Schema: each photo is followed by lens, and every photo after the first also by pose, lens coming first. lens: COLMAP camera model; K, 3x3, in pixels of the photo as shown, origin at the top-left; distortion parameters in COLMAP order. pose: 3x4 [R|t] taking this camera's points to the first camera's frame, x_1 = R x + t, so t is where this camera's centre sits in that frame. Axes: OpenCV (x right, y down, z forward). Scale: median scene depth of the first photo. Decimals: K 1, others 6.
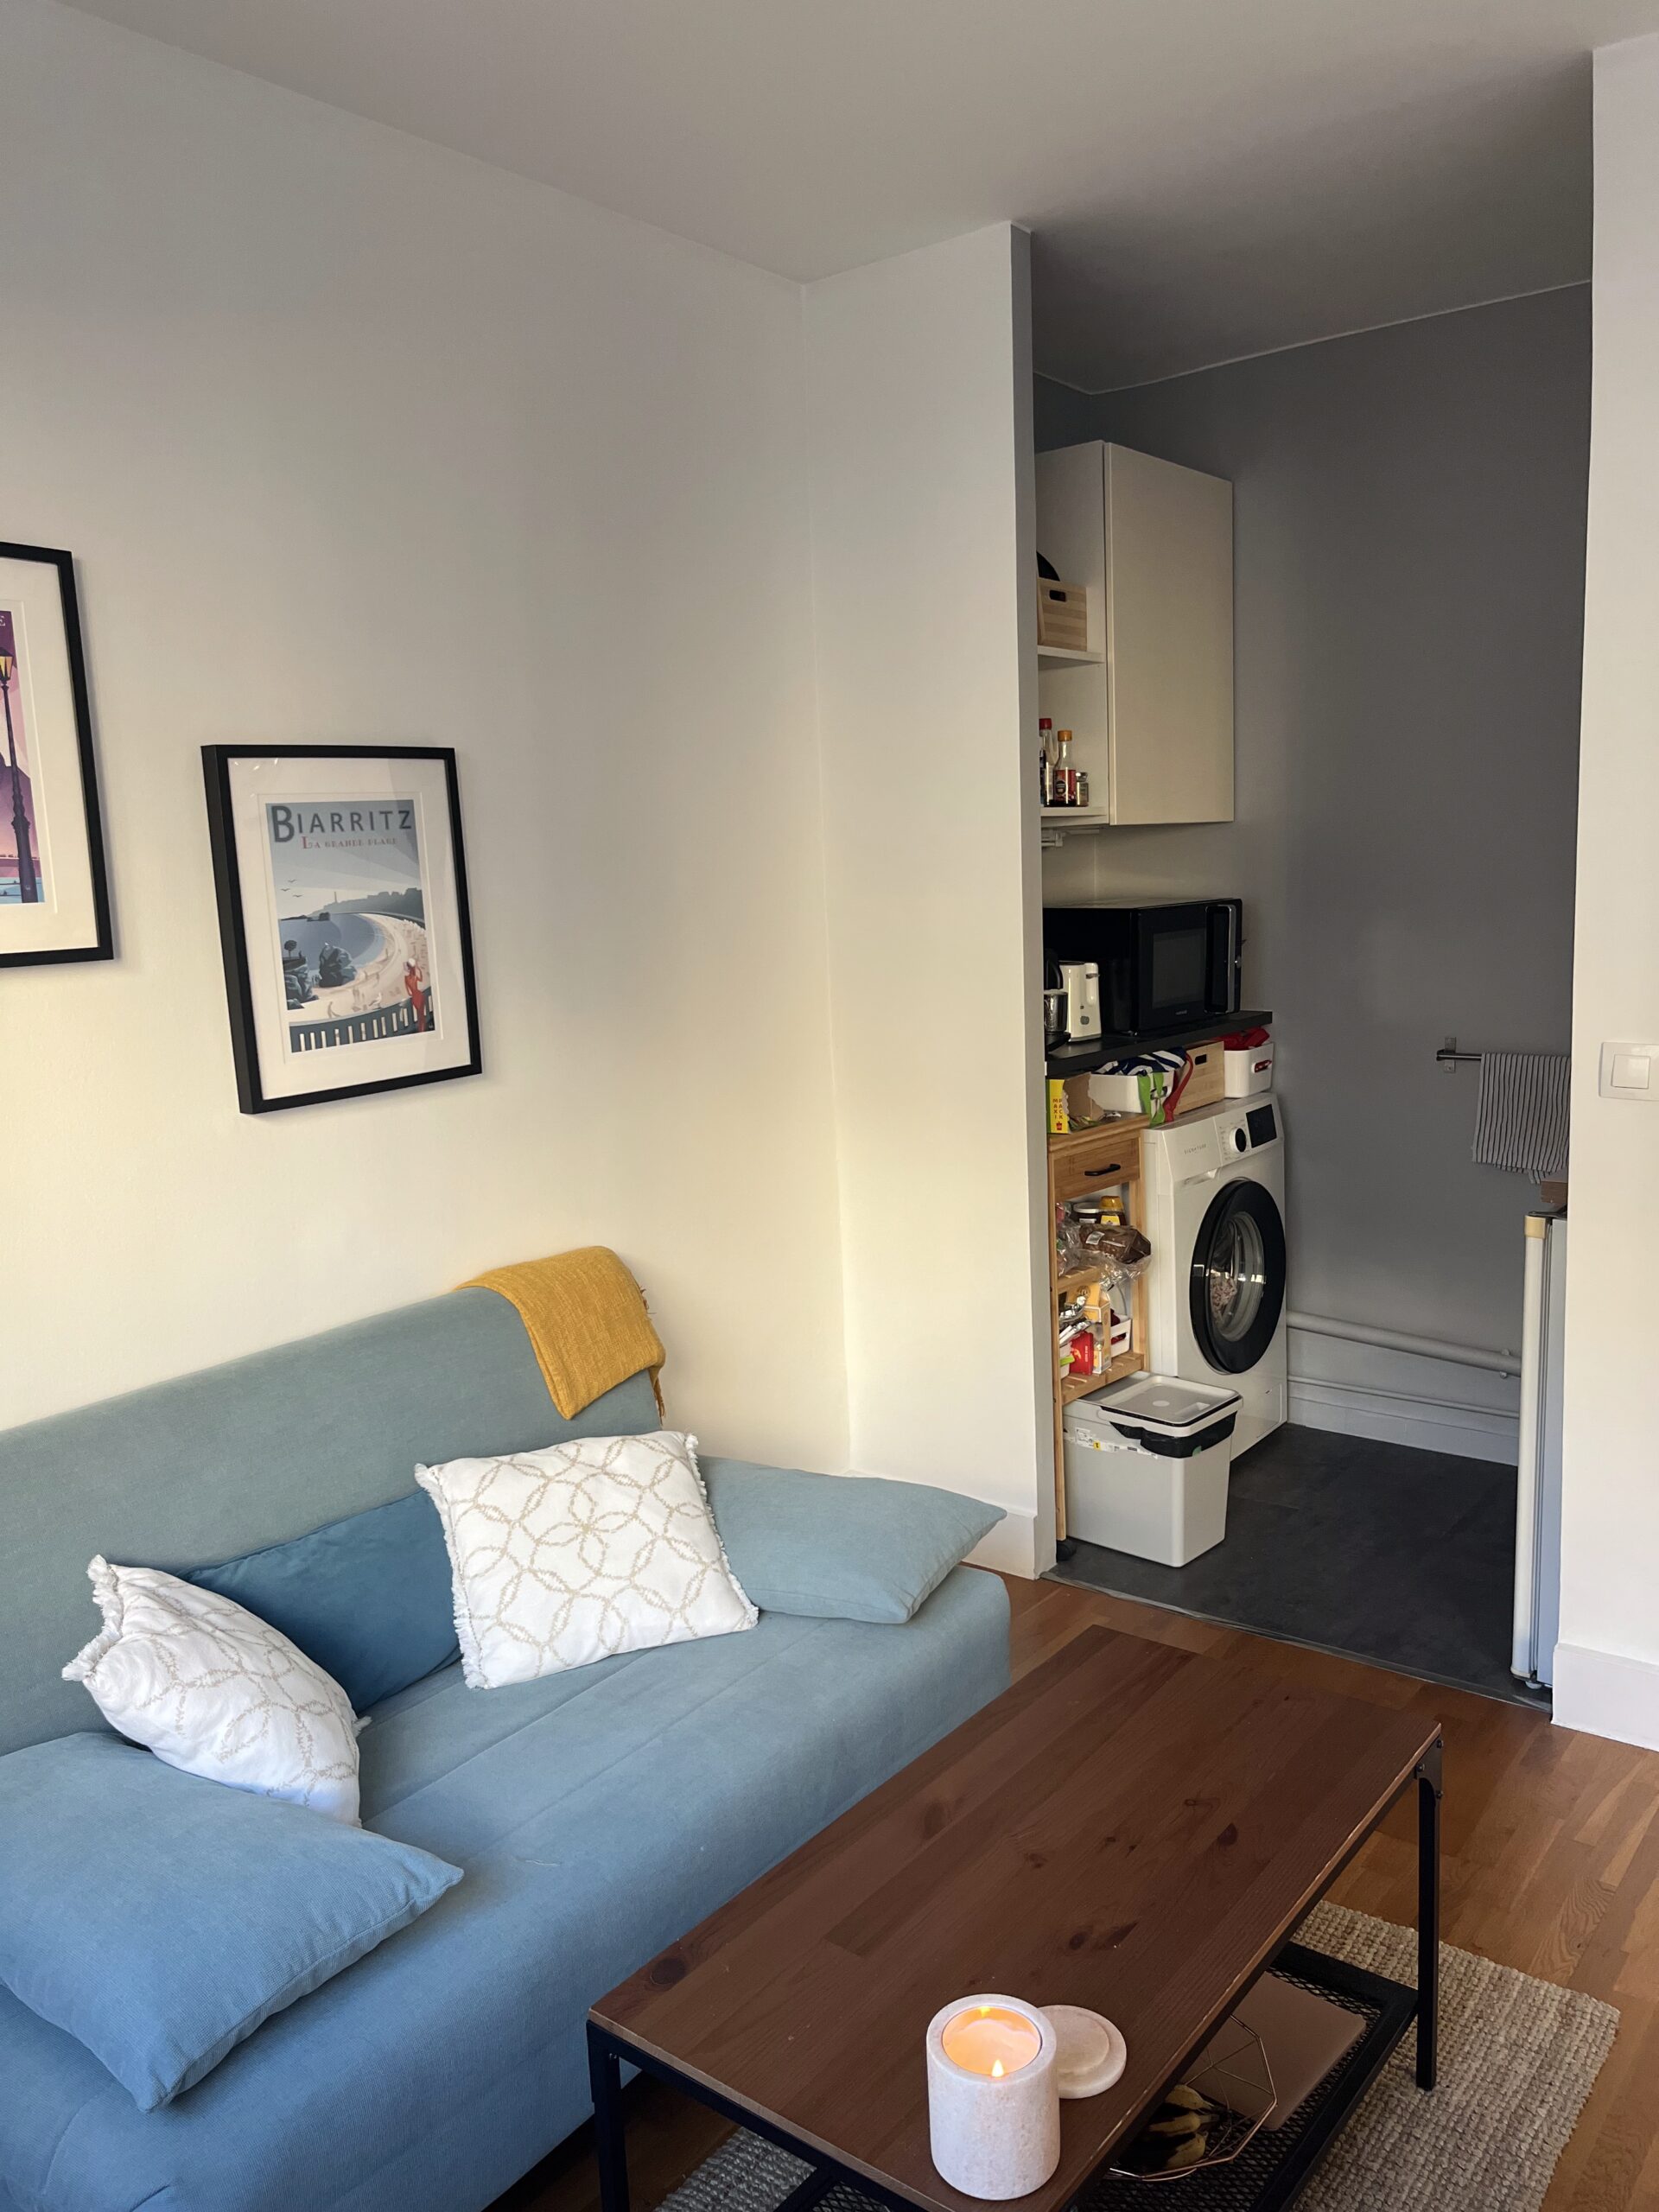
lens RADIAL K [[1684.7, 0, 831.9], [0, 1684.7, 1113.2], [0, 0, 1]] dist [0.012124, -0.000112]
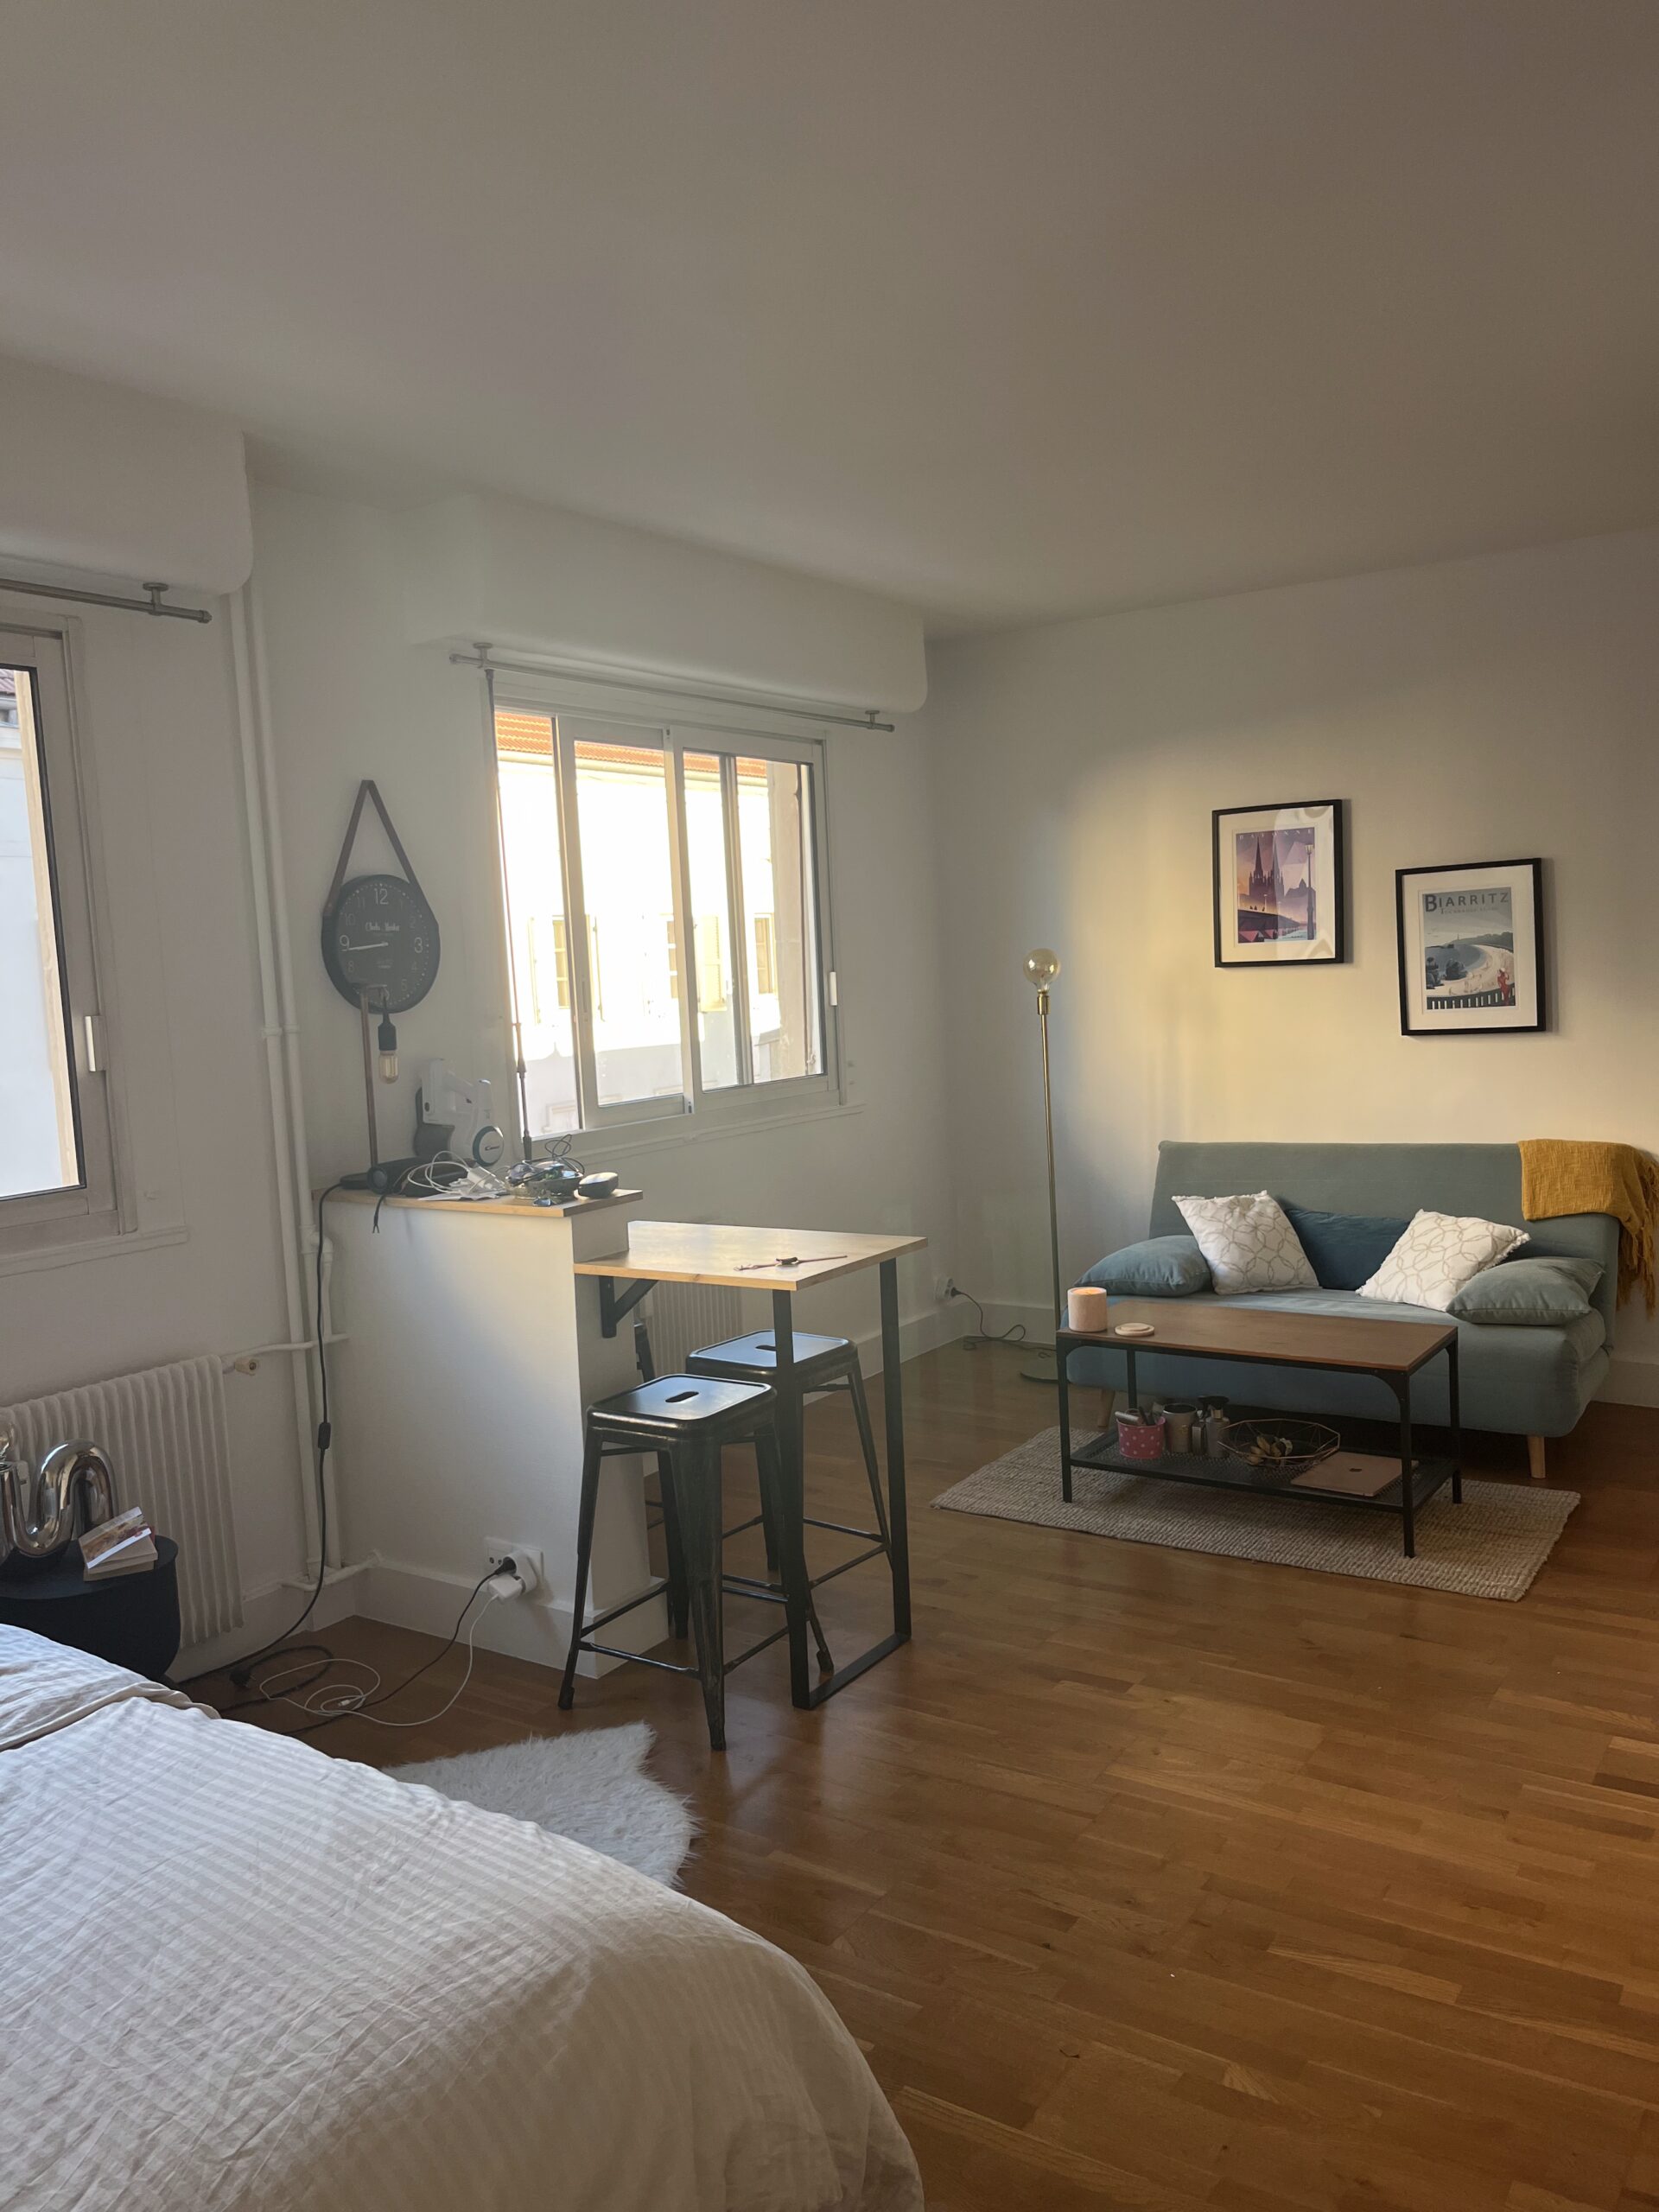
lens RADIAL K [[1684.7, 0, 840.2], [0, 1684.7, 1110.6], [0, 0, 1]] dist [0.012124, -0.000112]
pose [[0.063455, 0.125529, -0.990058, 1.739911], [-0.105751, 0.987318, 0.118404, -0.082844], [0.992366, 0.097186, 0.075925, 0.111373]]
